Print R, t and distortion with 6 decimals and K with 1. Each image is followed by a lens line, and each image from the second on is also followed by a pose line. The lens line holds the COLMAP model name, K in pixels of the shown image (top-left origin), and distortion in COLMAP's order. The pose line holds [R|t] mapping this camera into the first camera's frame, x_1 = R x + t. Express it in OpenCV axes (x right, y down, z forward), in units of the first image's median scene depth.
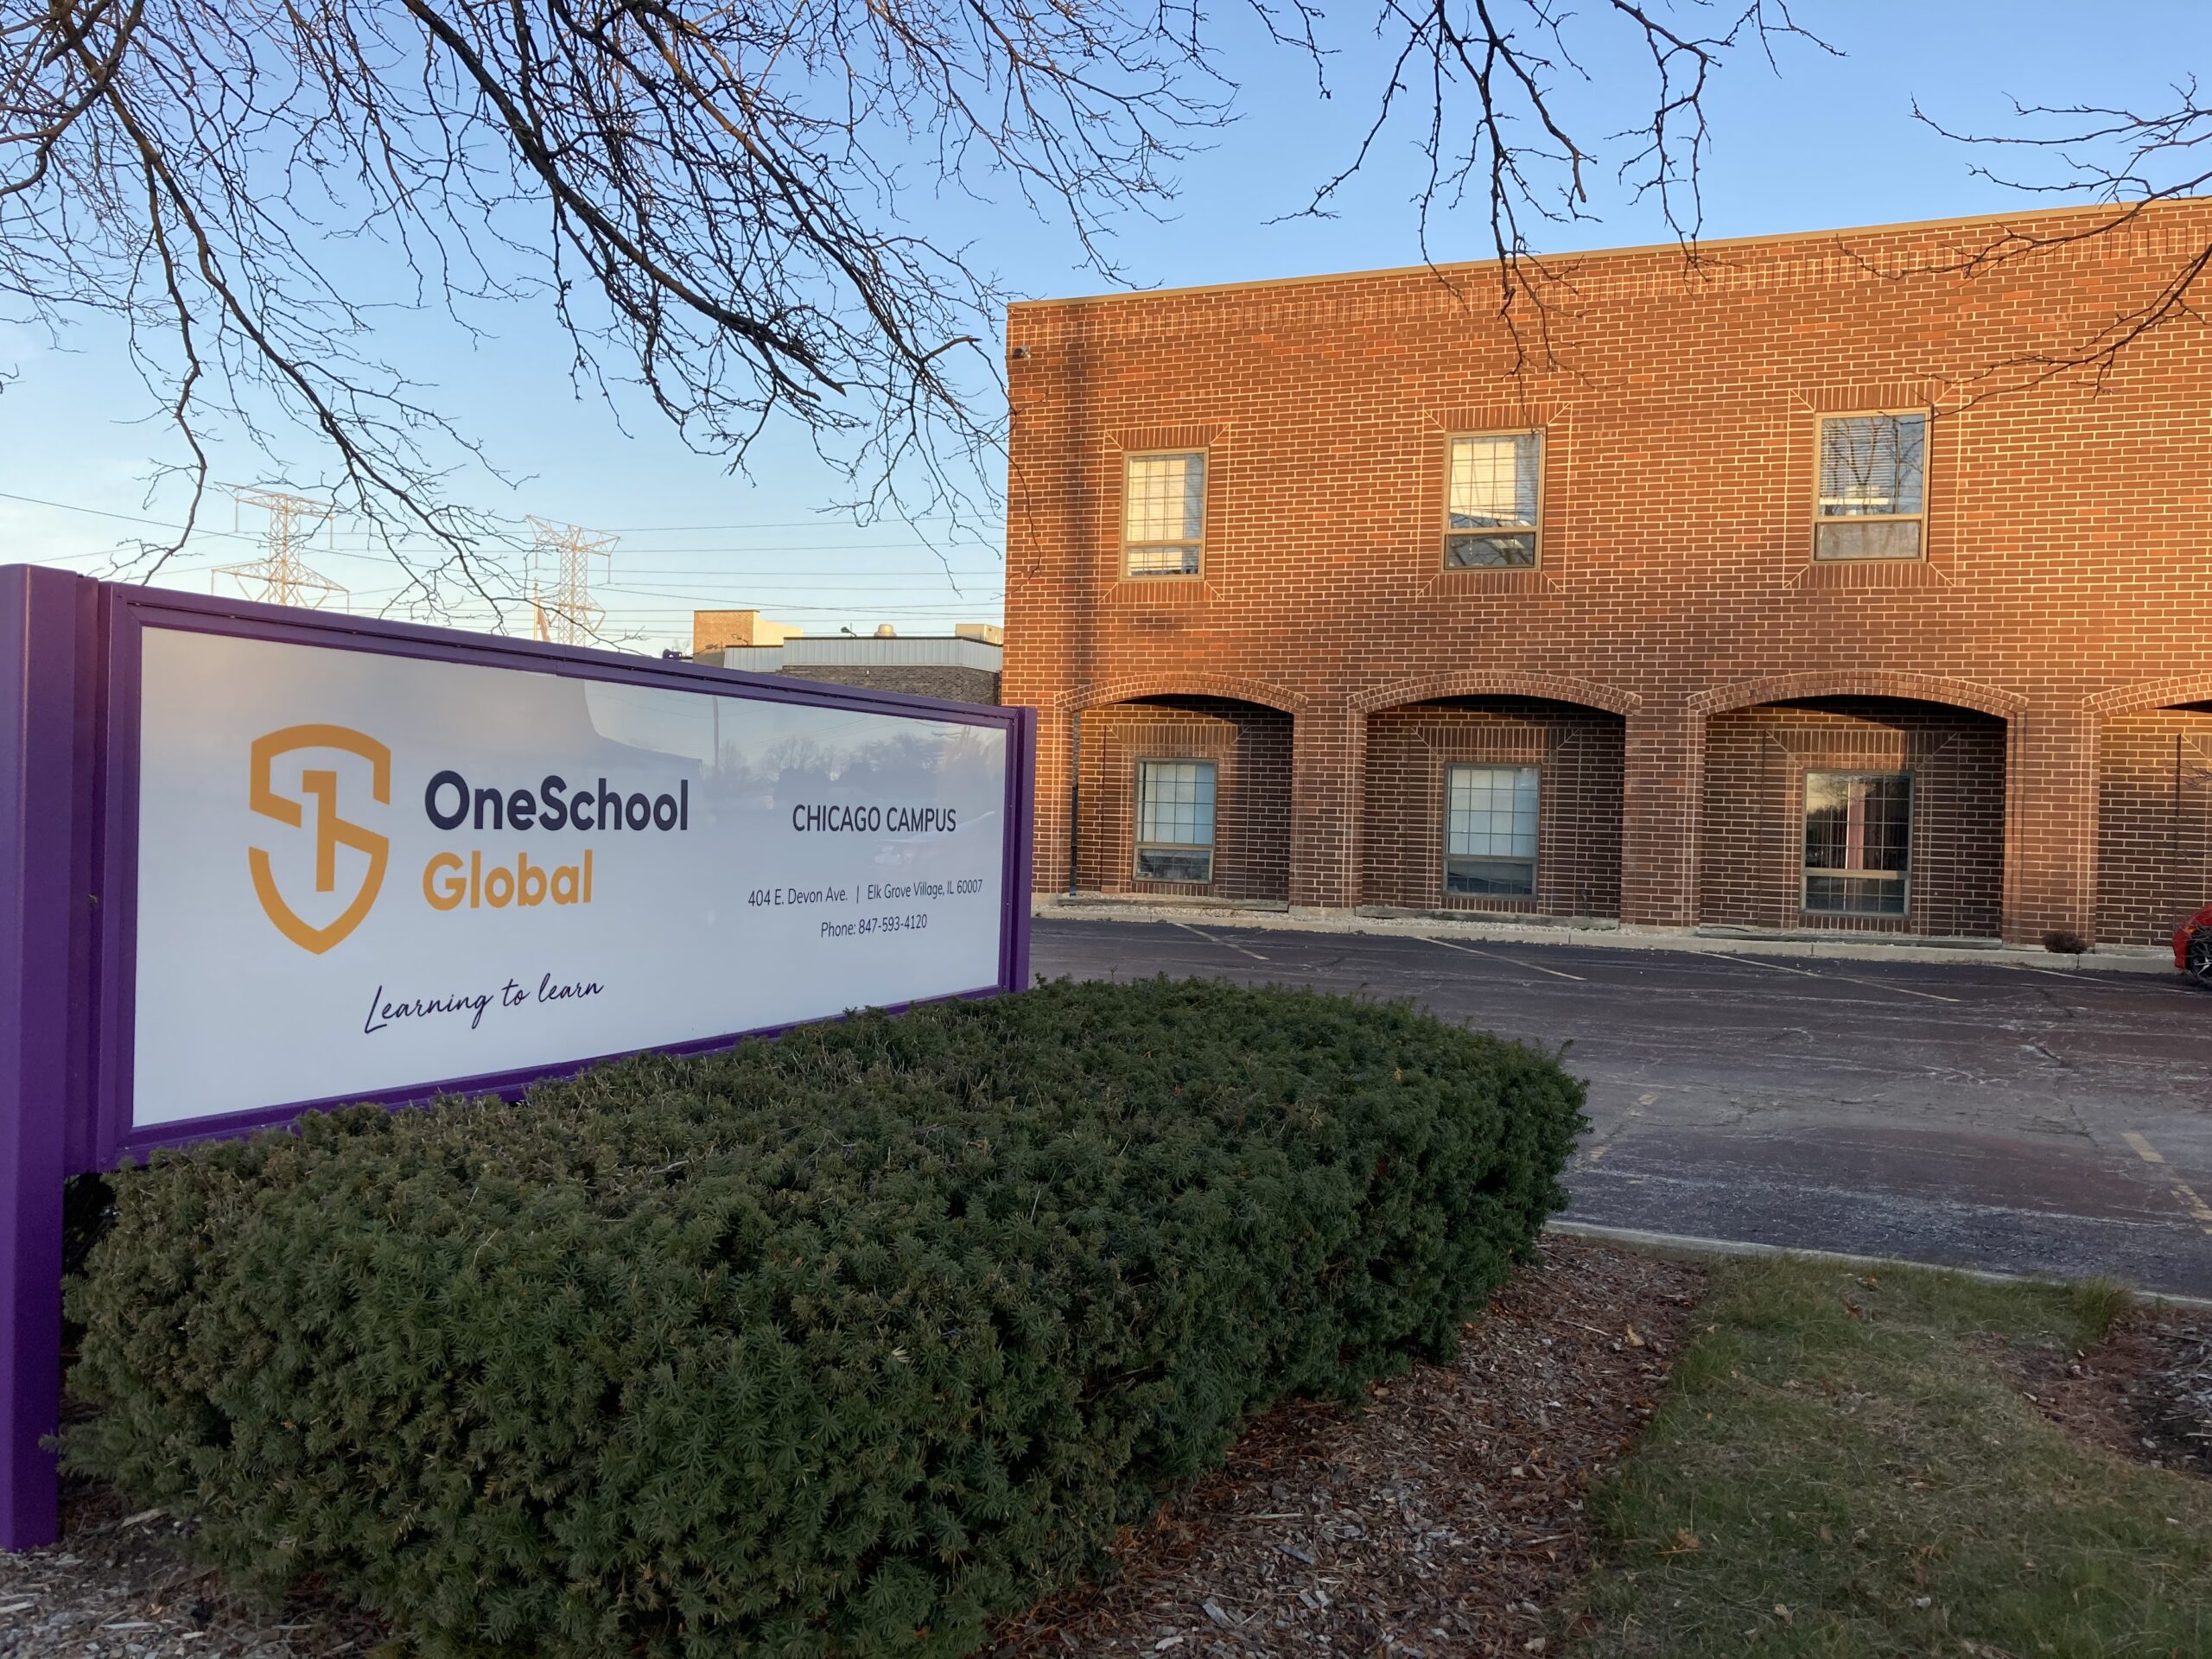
lens RADIAL K [[1799.7, 0, 1107.5], [0, 1799.7, 803.0], [0, 0, 1]] dist [0.019225, -0.001726]
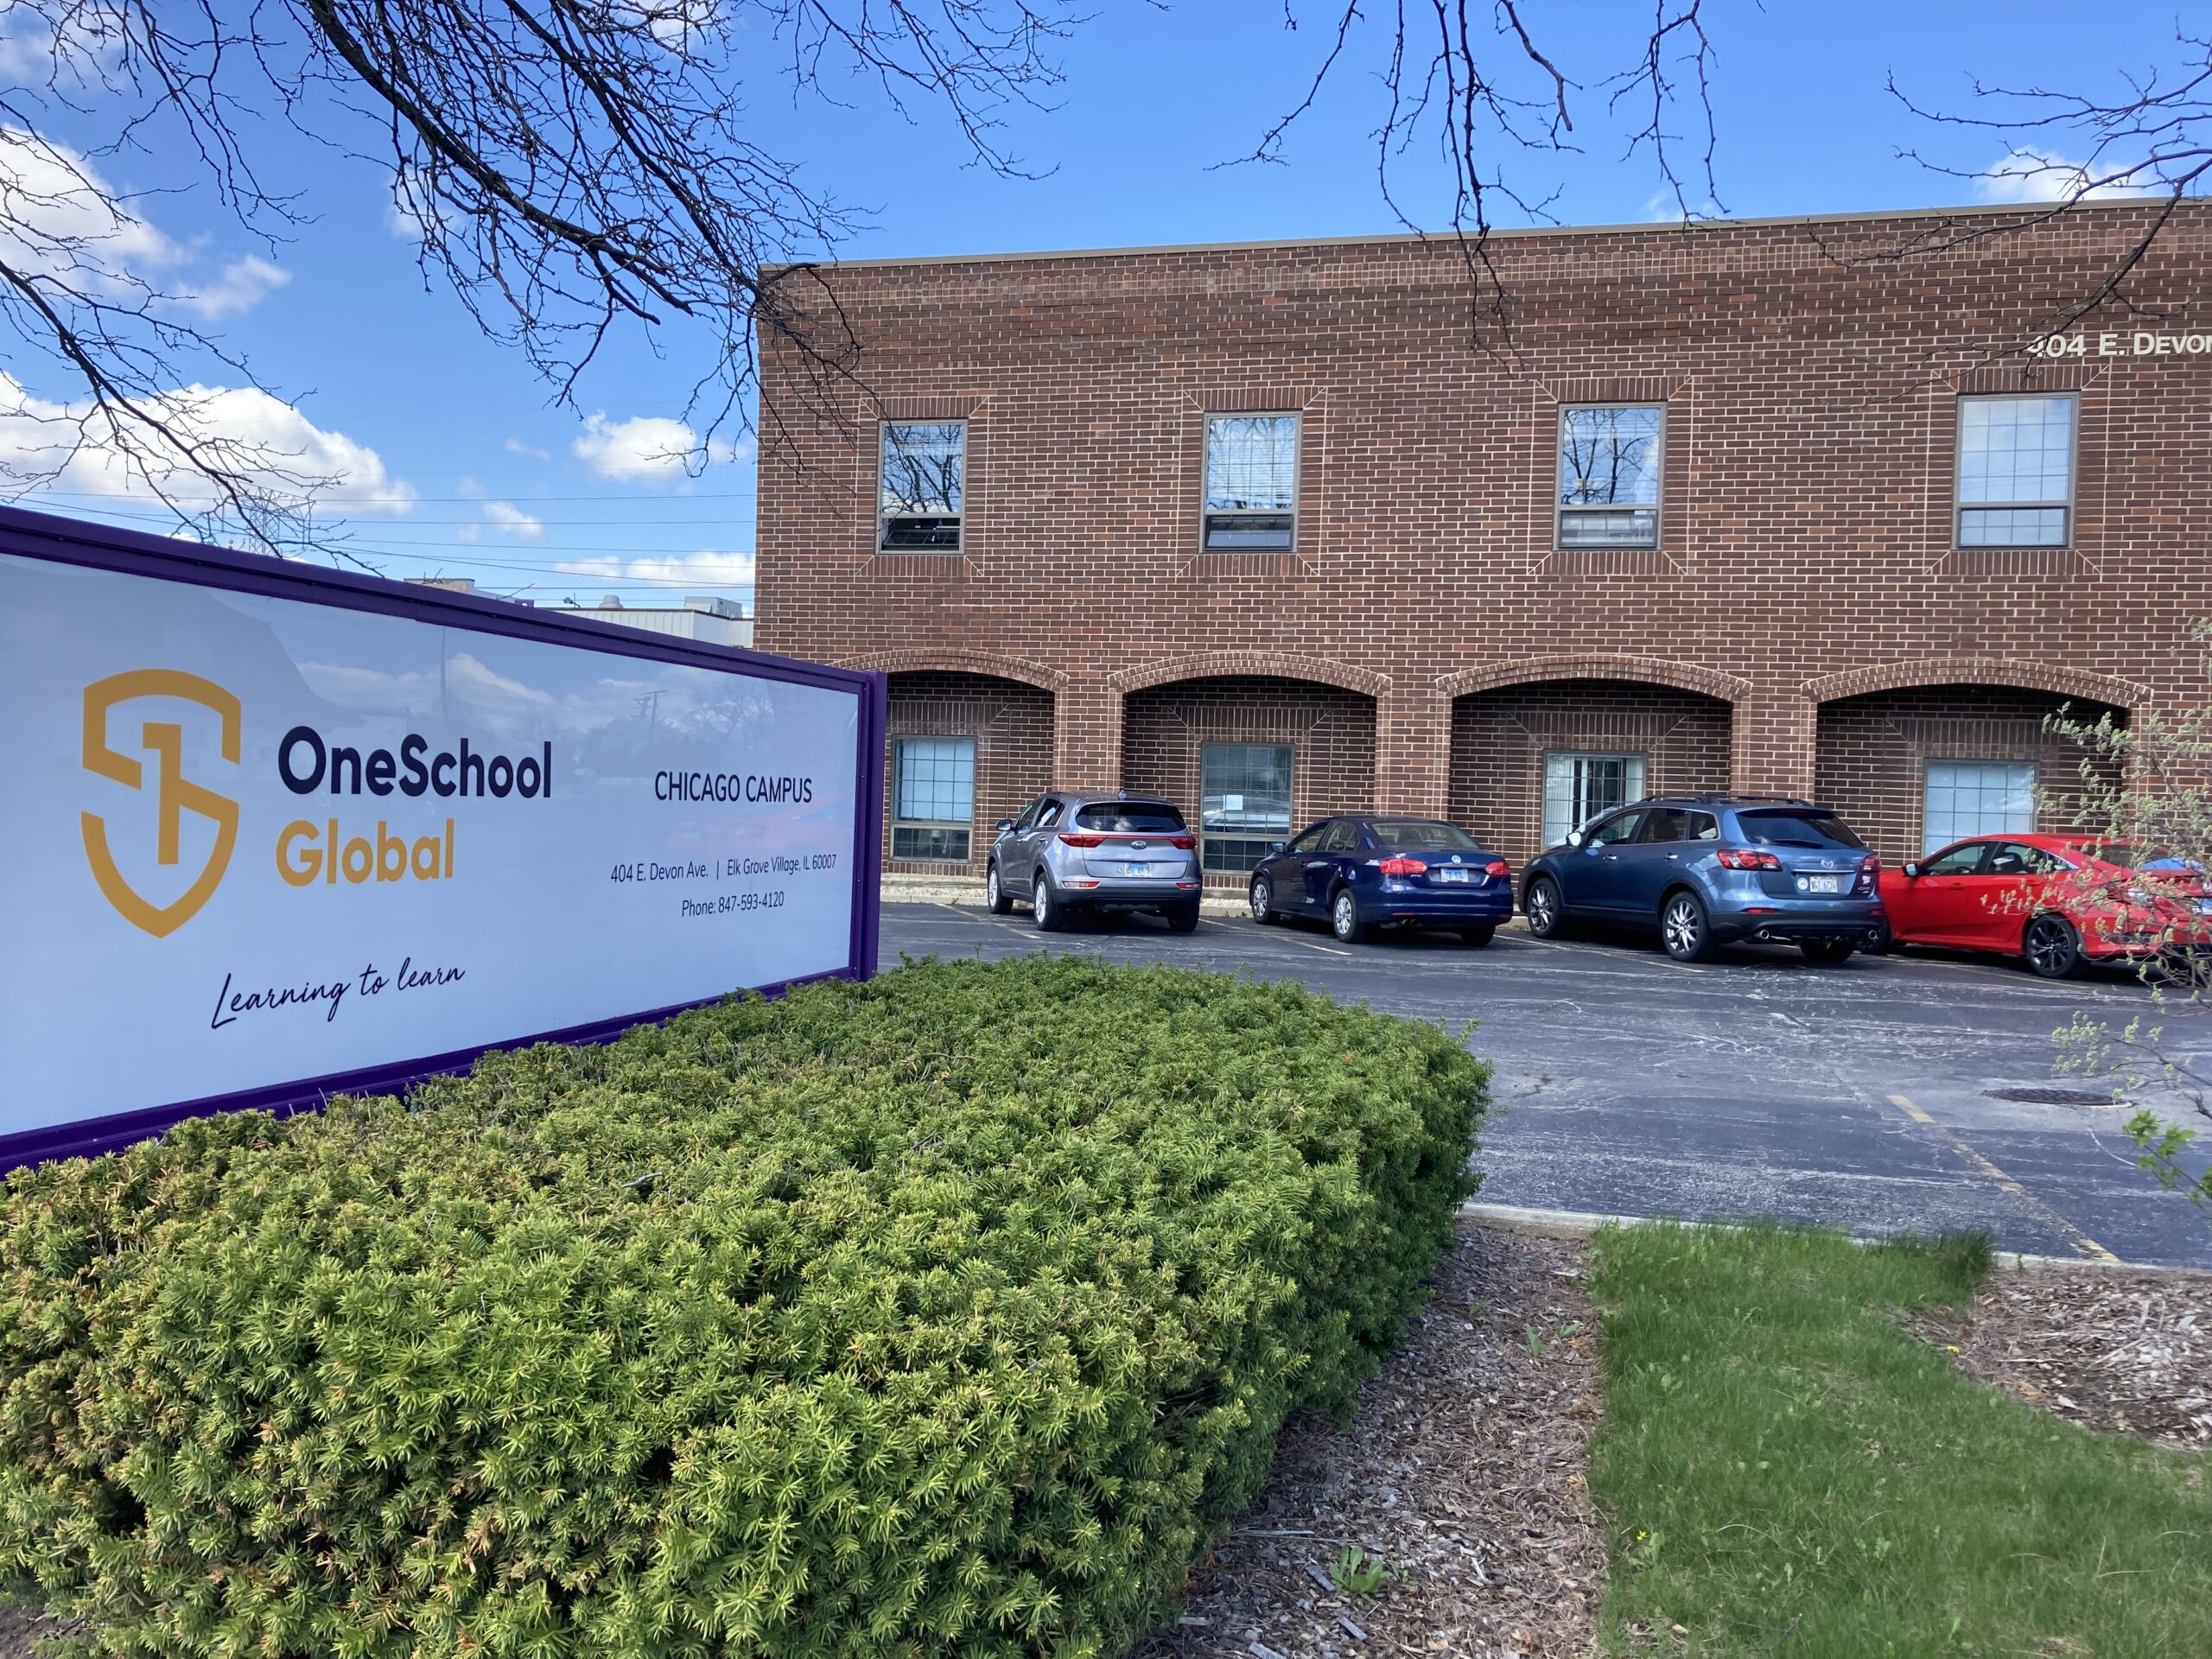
lens RADIAL K [[1814.9, 0, 1106.9], [0, 1814.9, 822.0], [0, 0, 1]] dist [0.006906, -0.000716]
pose [[0.991052, 0.000436, 0.133474, -0.079220], [-0.003450, 0.999744, 0.022350, 0.005940], [-0.133430, -0.022611, 0.990800, 0.064573]]
